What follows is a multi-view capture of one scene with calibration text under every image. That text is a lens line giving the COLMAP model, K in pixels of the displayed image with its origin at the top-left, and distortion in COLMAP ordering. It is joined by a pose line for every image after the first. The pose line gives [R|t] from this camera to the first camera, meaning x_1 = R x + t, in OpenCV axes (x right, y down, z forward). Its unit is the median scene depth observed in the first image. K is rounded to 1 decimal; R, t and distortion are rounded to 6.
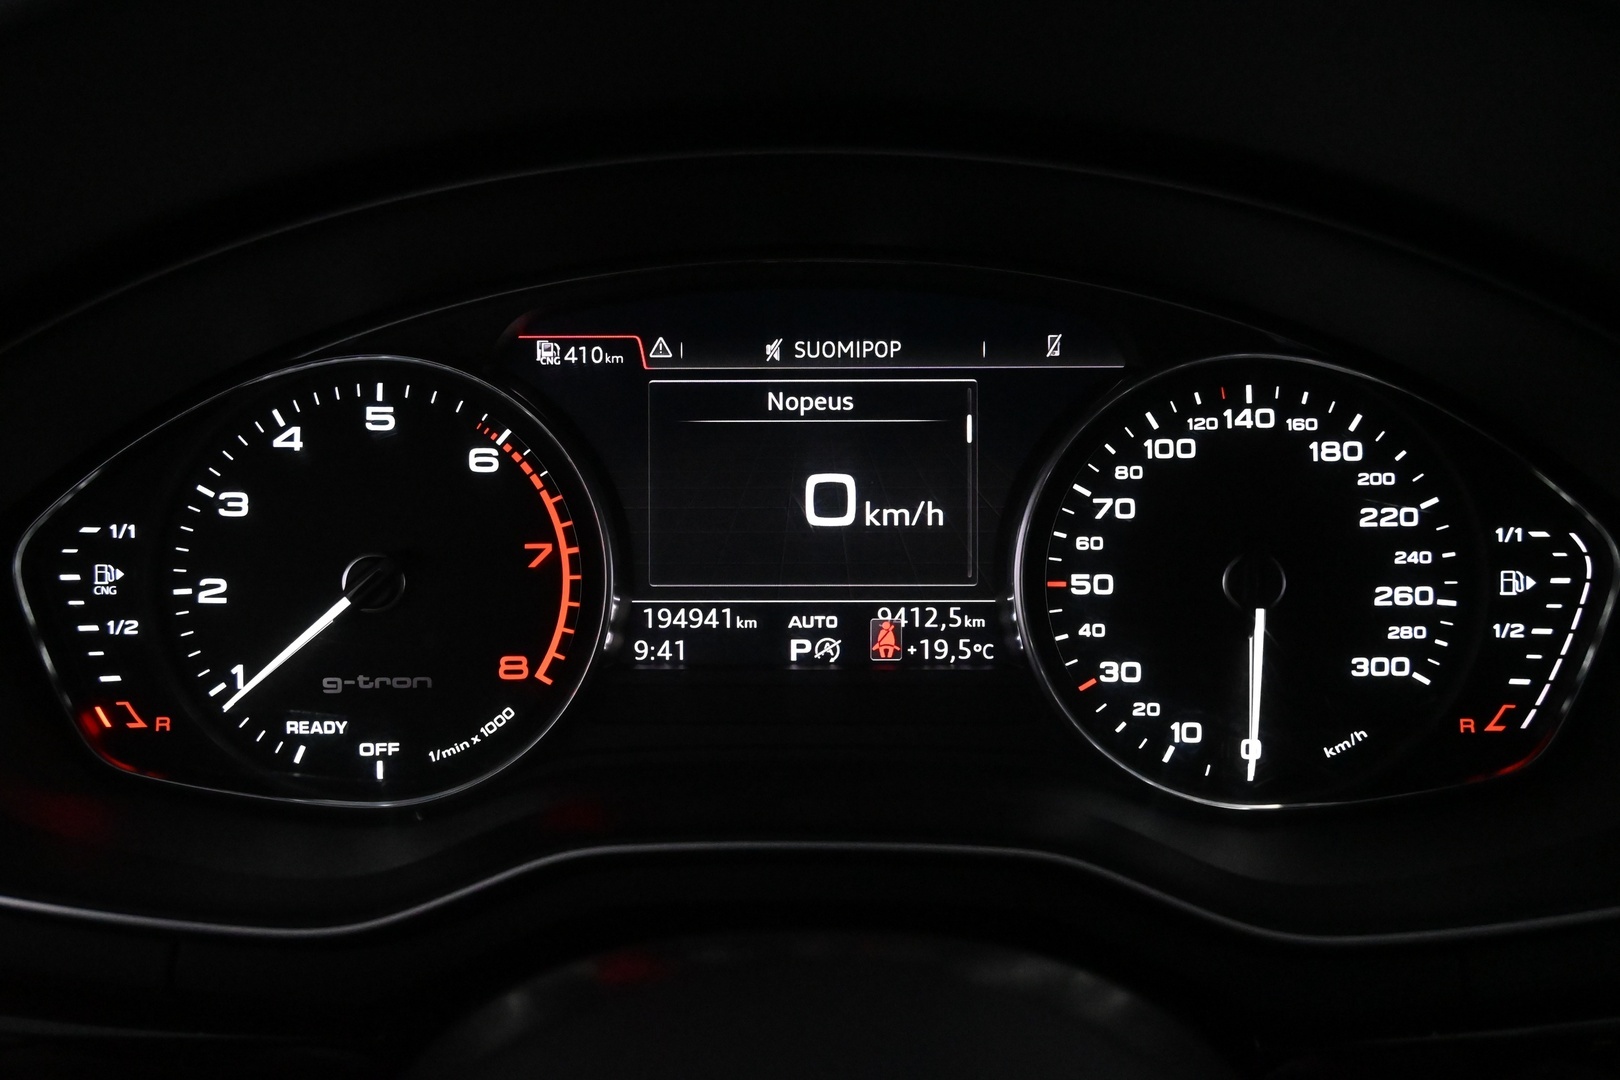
lens RADIAL K [[1362.2, 0, 810.0], [0, 1362.2, 540.0], [0, 0, 1]] dist [-0.001933, 0.004585]
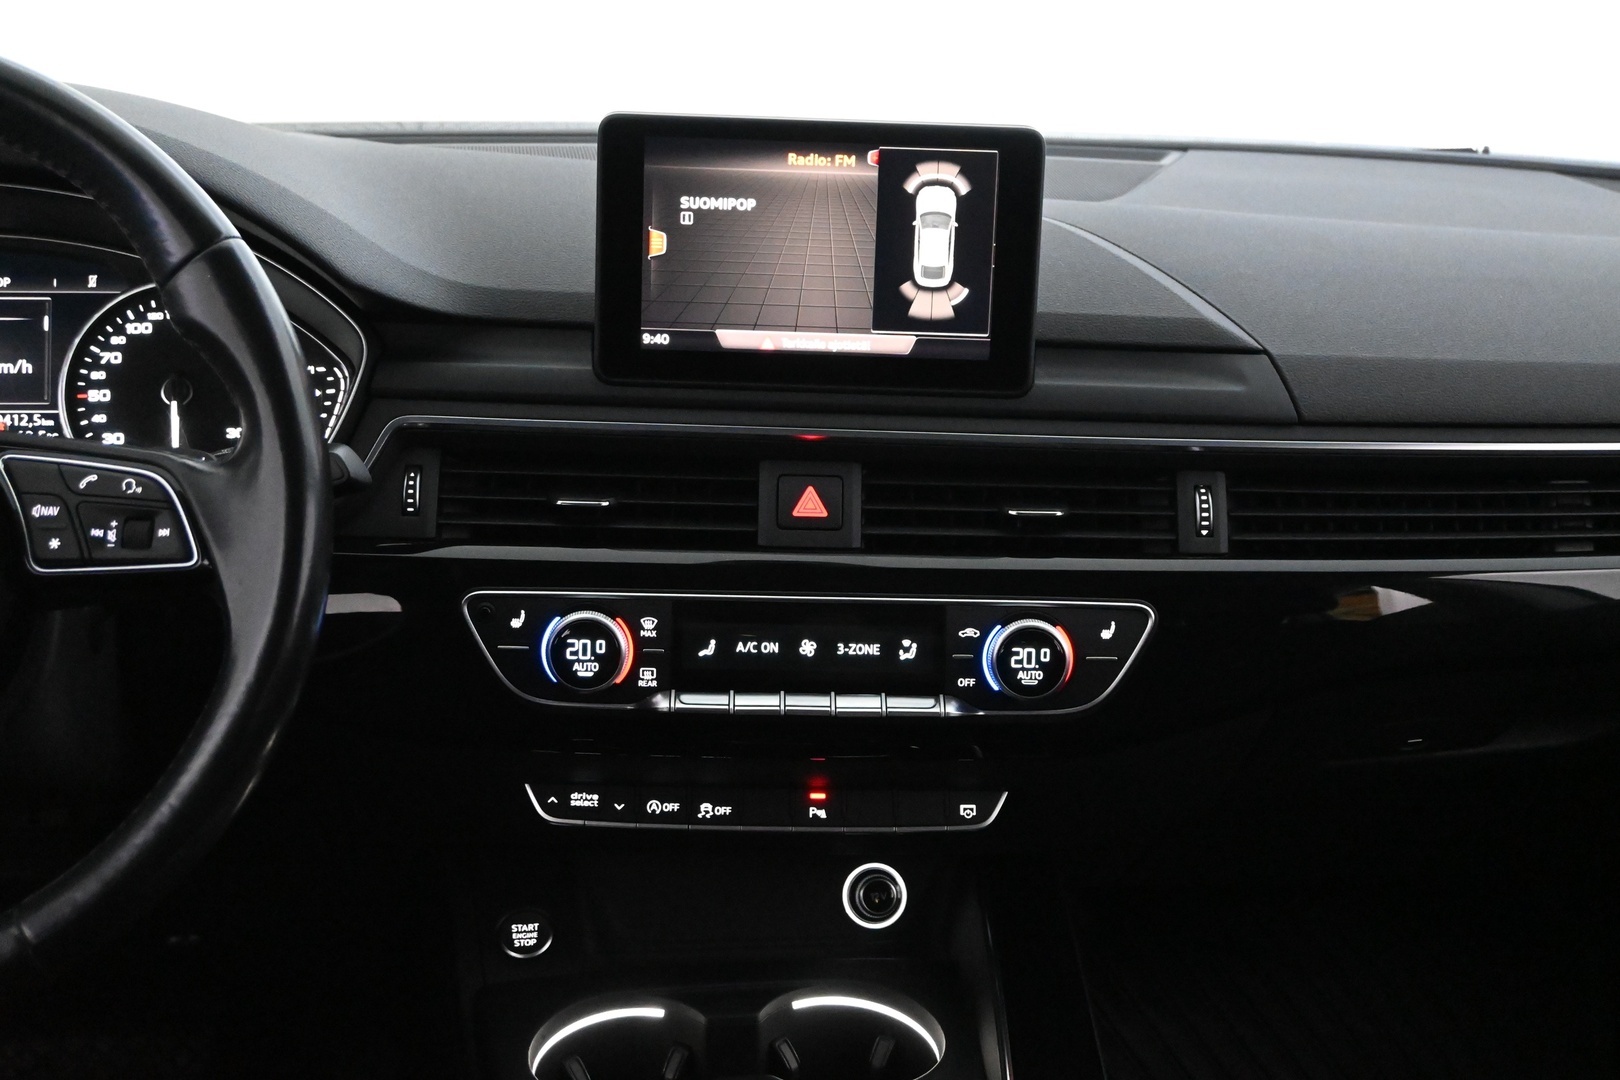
lens RADIAL K [[2331.1, 0, 810.0], [0, 2331.1, 540.0], [0, 0, 1]] dist [0.019933, -0.010526]
pose [[0.988519, -0.006821, 0.150940, 0.716132], [0.026041, 0.991723, -0.125728, 0.696356], [-0.148833, 0.128215, 0.980515, -2.465710]]
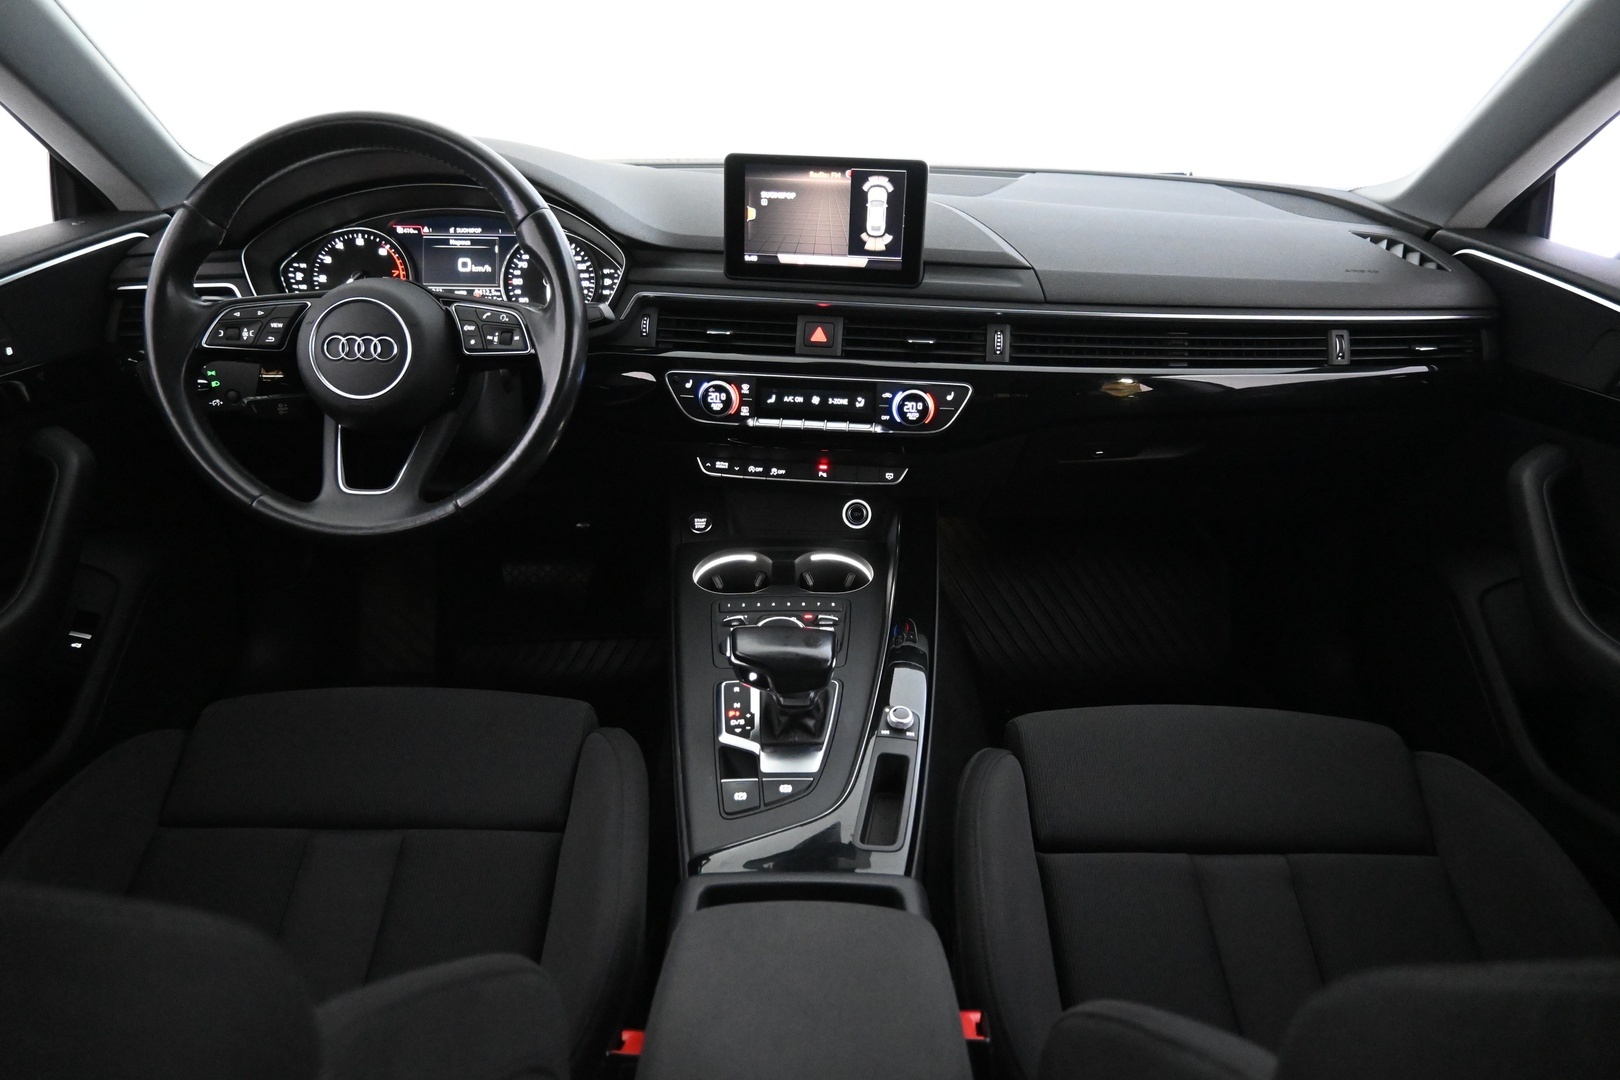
lens RADIAL K [[1095.2, 0, 810.0], [0, 1095.2, 540.0], [0, 0, 1]] dist [-0.004040, -0.001497]
pose [[0.999613, 0.013997, 0.024036, 1.108354], [-0.014649, 0.999524, 0.027137, 0.782296], [-0.023645, -0.027478, 0.999343, -2.703458]]
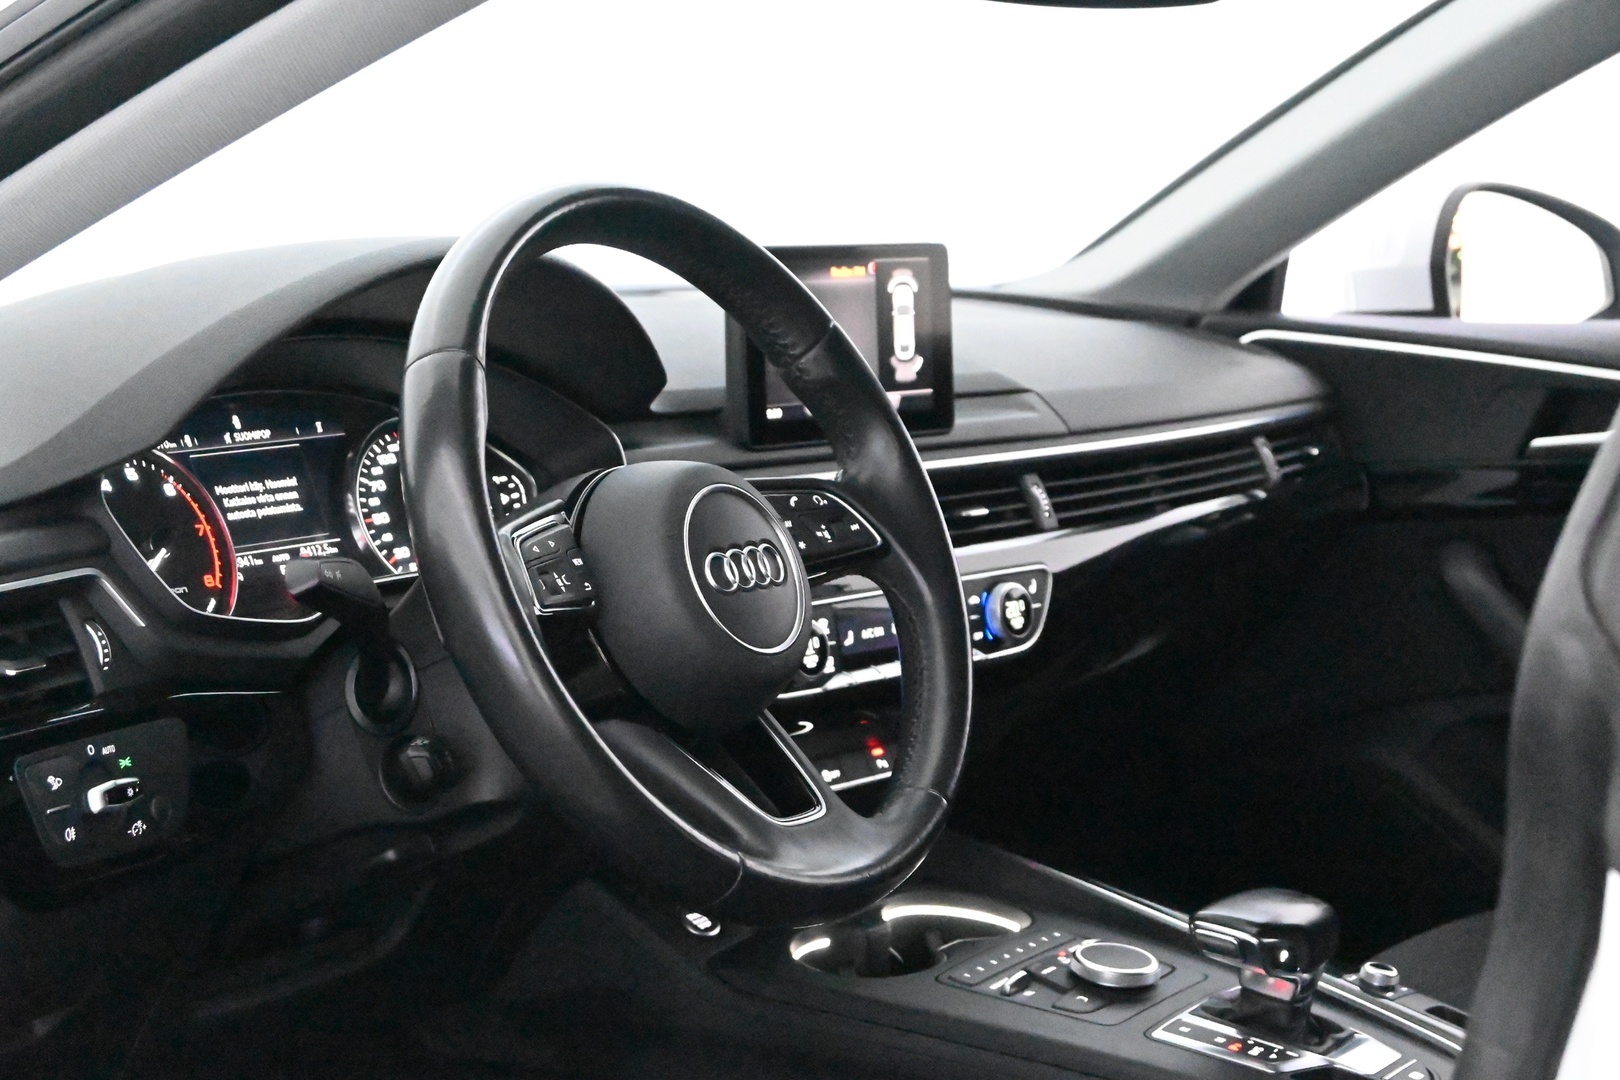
lens RADIAL K [[3151.4, 0, 845.2], [0, 3151.4, 540.6], [0, 0, 1]] dist [-0.005589, -0.203768]
pose [[0.542623, -0.095168, 0.834567, -3.762537], [0.324373, 0.940229, -0.103686, 0.863547], [-0.774817, 0.326974, 0.541060, -2.431984]]
